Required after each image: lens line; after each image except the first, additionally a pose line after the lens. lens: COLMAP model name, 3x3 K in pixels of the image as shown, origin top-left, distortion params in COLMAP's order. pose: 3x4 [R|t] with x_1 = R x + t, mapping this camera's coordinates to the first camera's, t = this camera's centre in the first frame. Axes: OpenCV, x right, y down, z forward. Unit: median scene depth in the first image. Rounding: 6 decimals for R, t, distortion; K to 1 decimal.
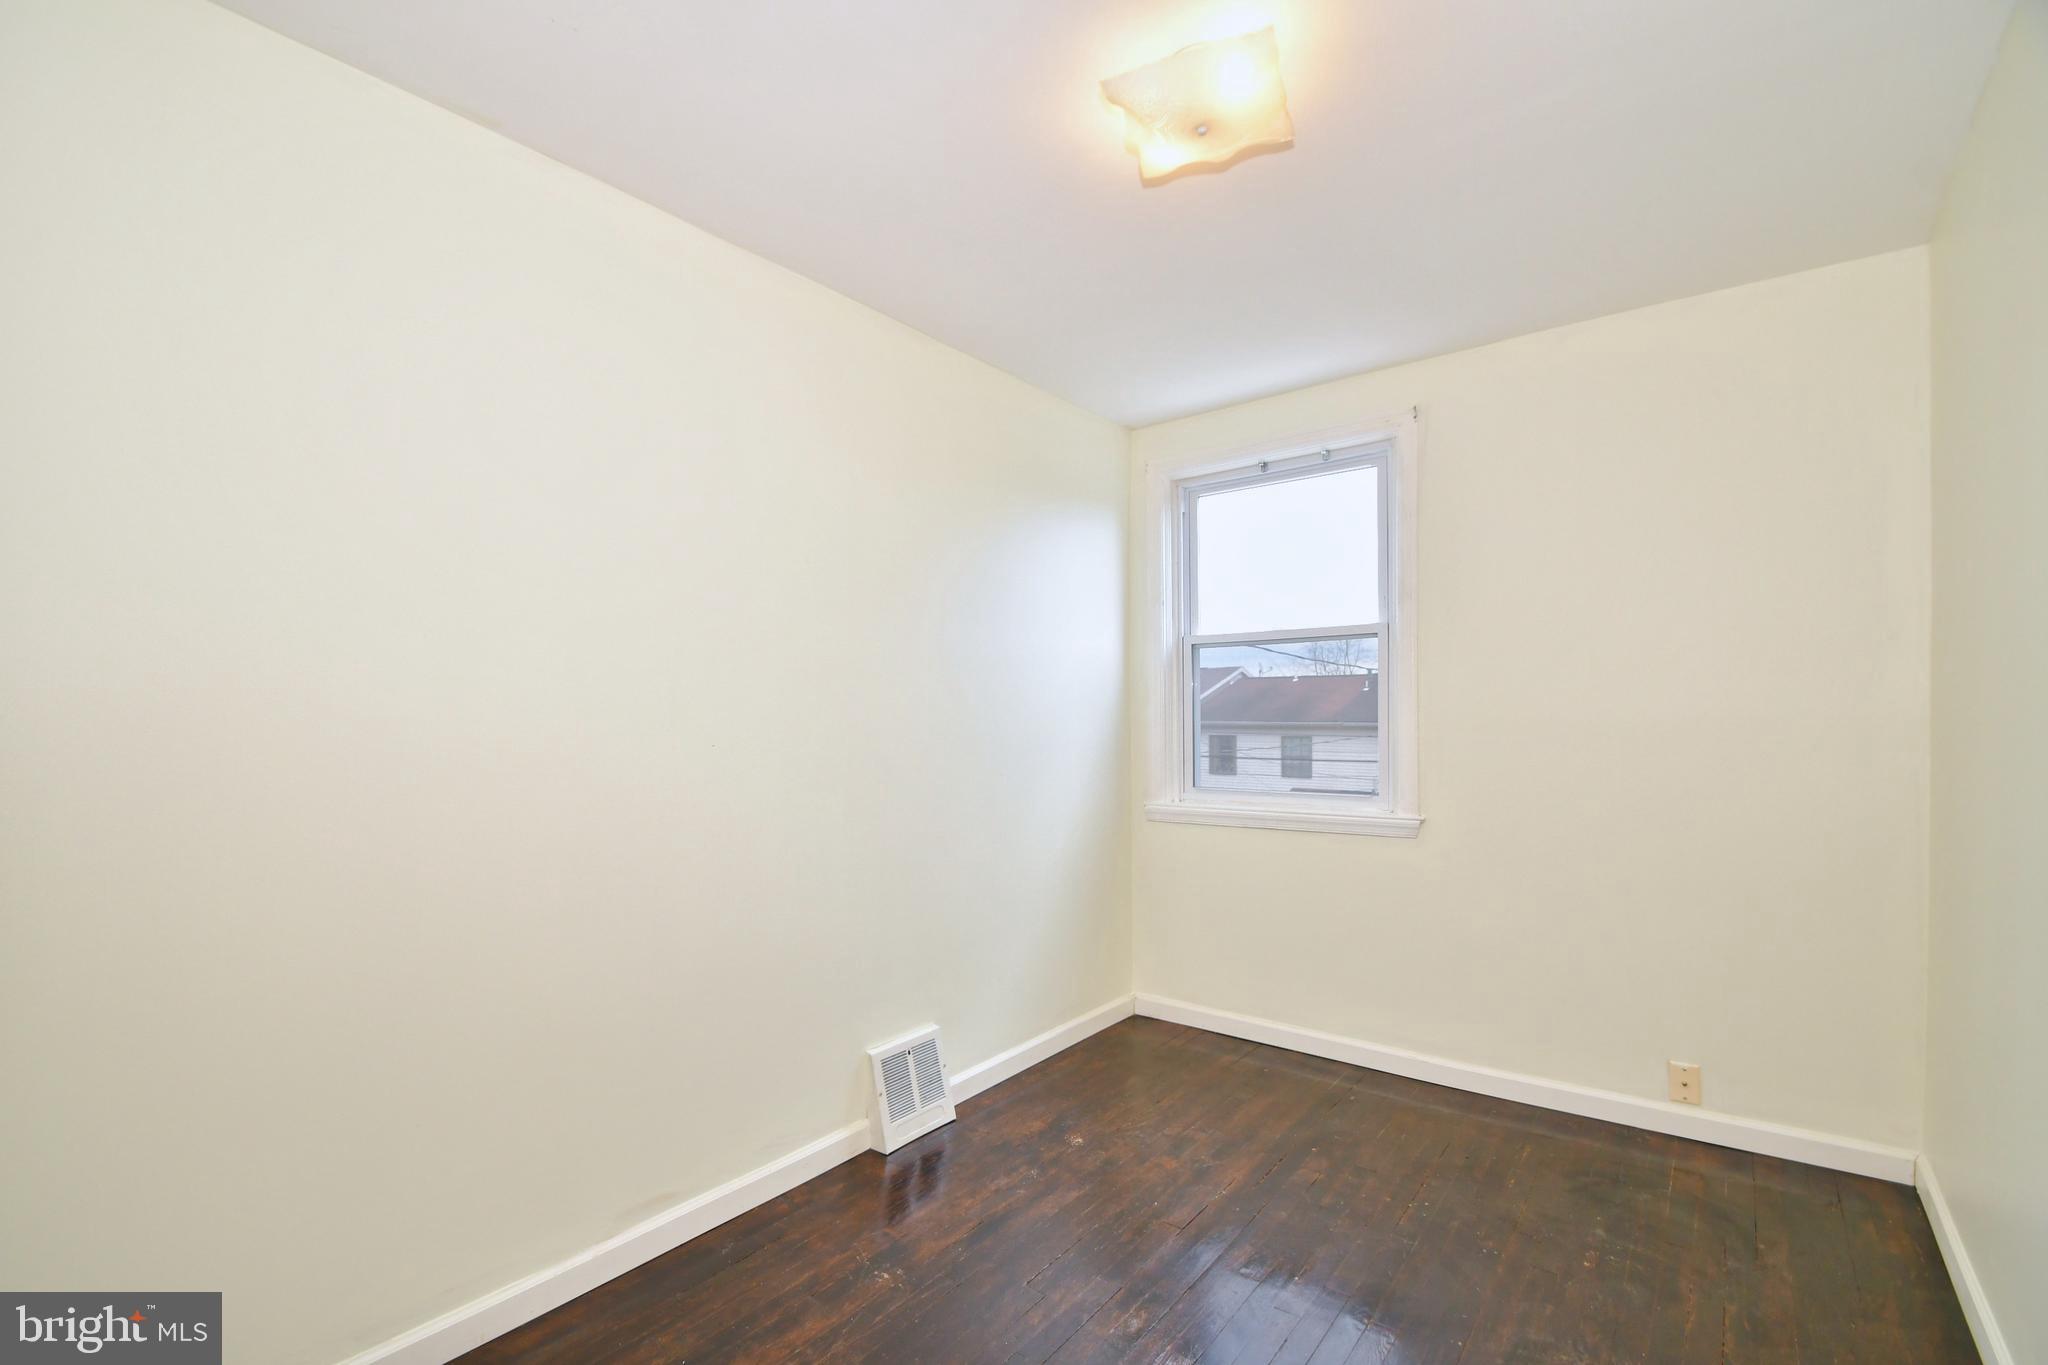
lens RADIAL K [[905.0, 0, 1009.1], [0, 905.0, 694.9], [0, 0, 1]] dist [-0.002629, -0.001274]
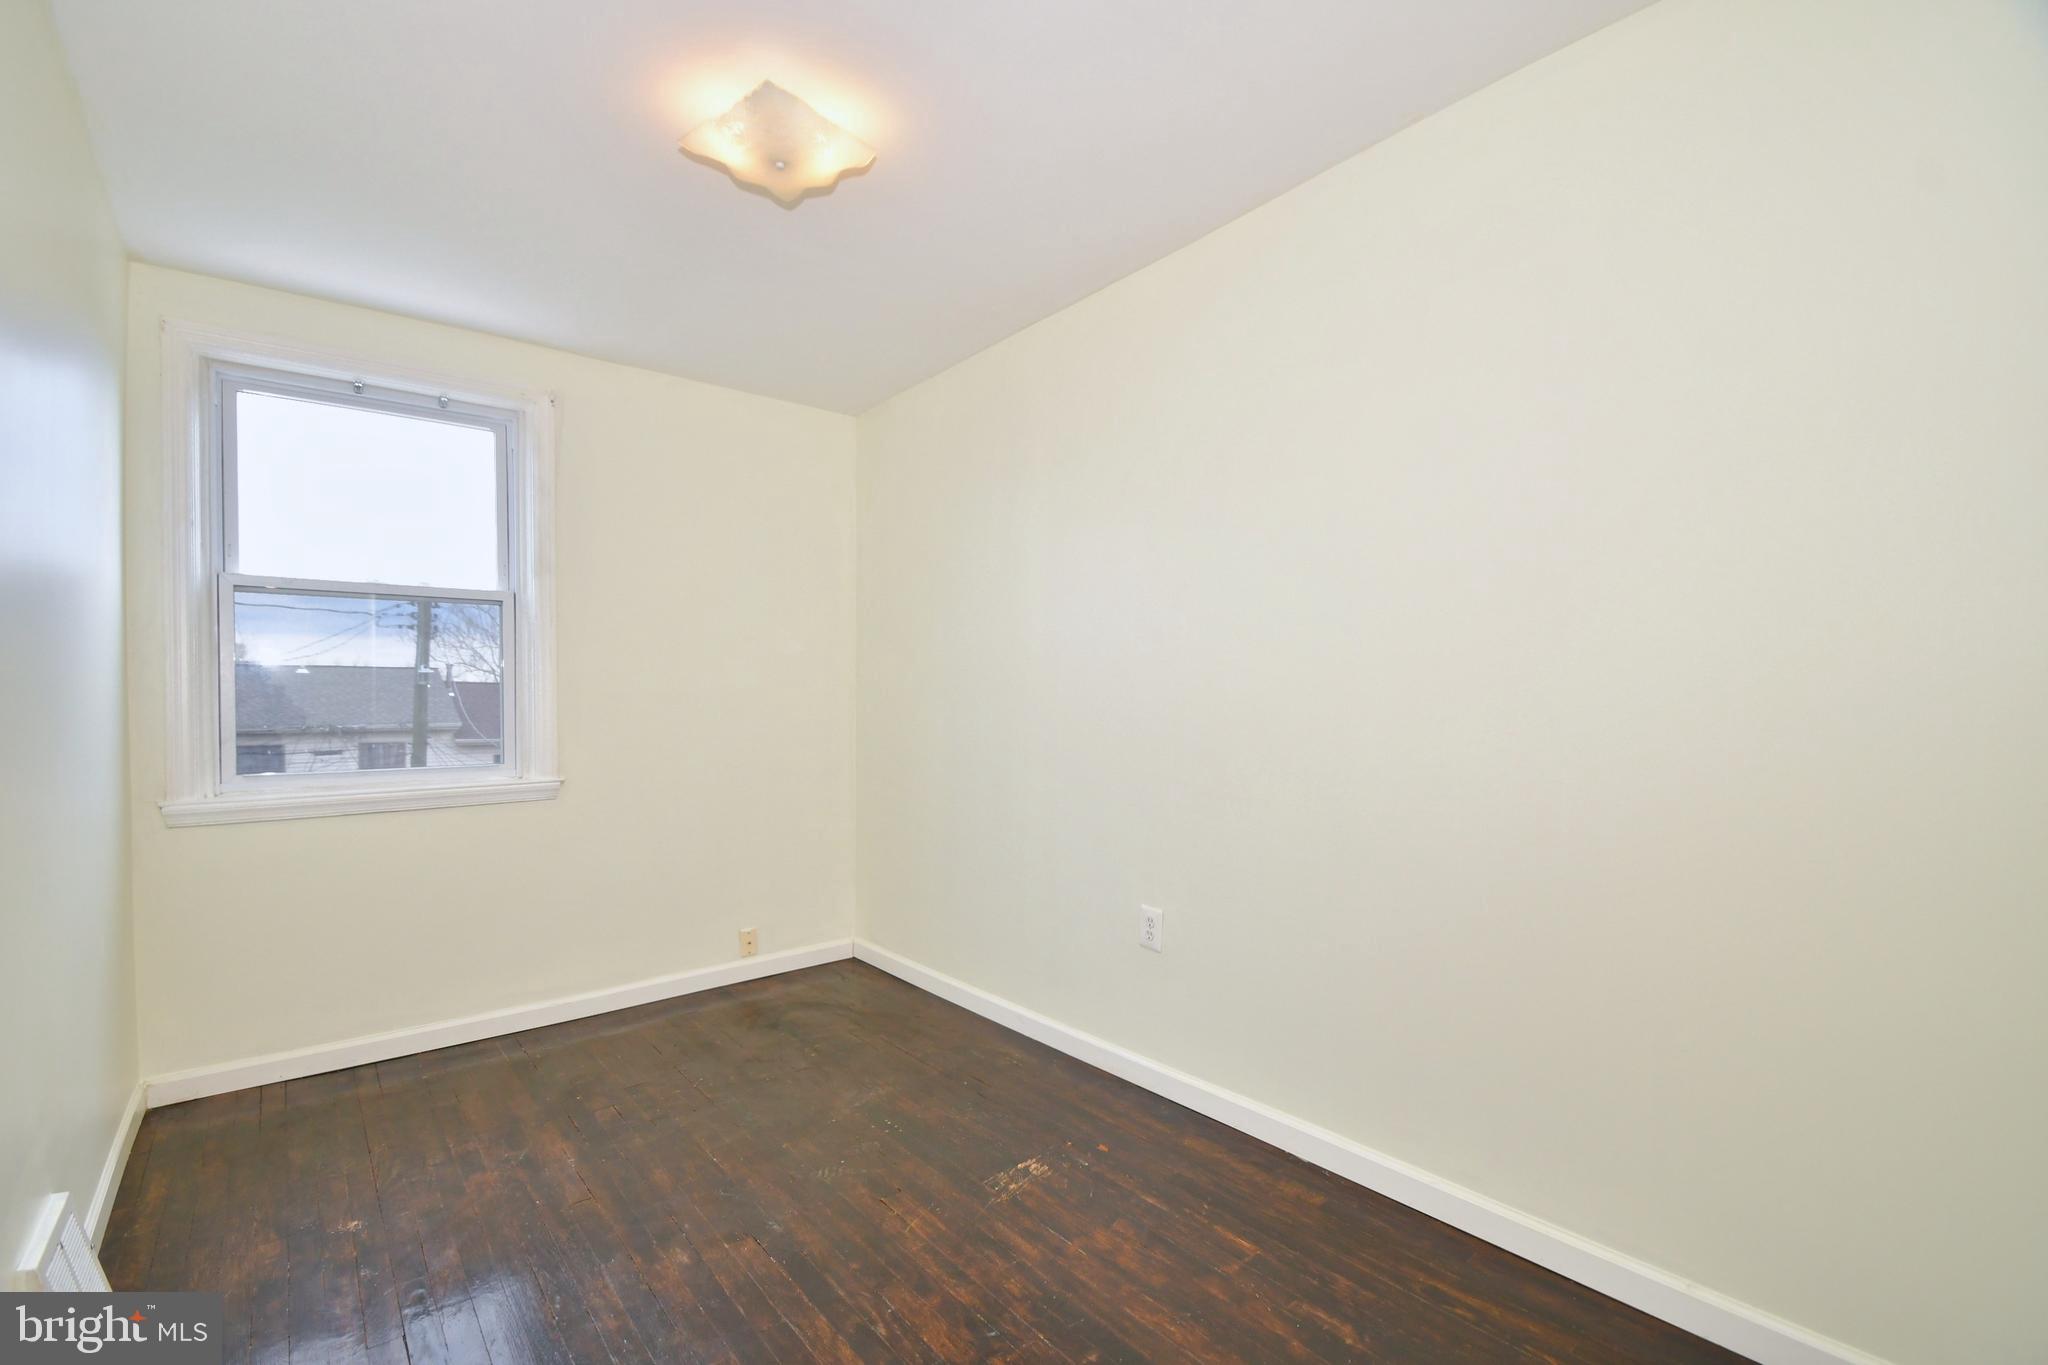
lens RADIAL K [[905.0, 0, 1008.8], [0, 905.0, 690.5], [0, 0, 1]] dist [-0.002629, -0.001274]
pose [[0.199763, 0.015106, 0.979728, -0.478555], [-0.017850, 0.999771, -0.011775, 0.033732], [-0.979682, -0.015136, 0.199987, 0.262626]]
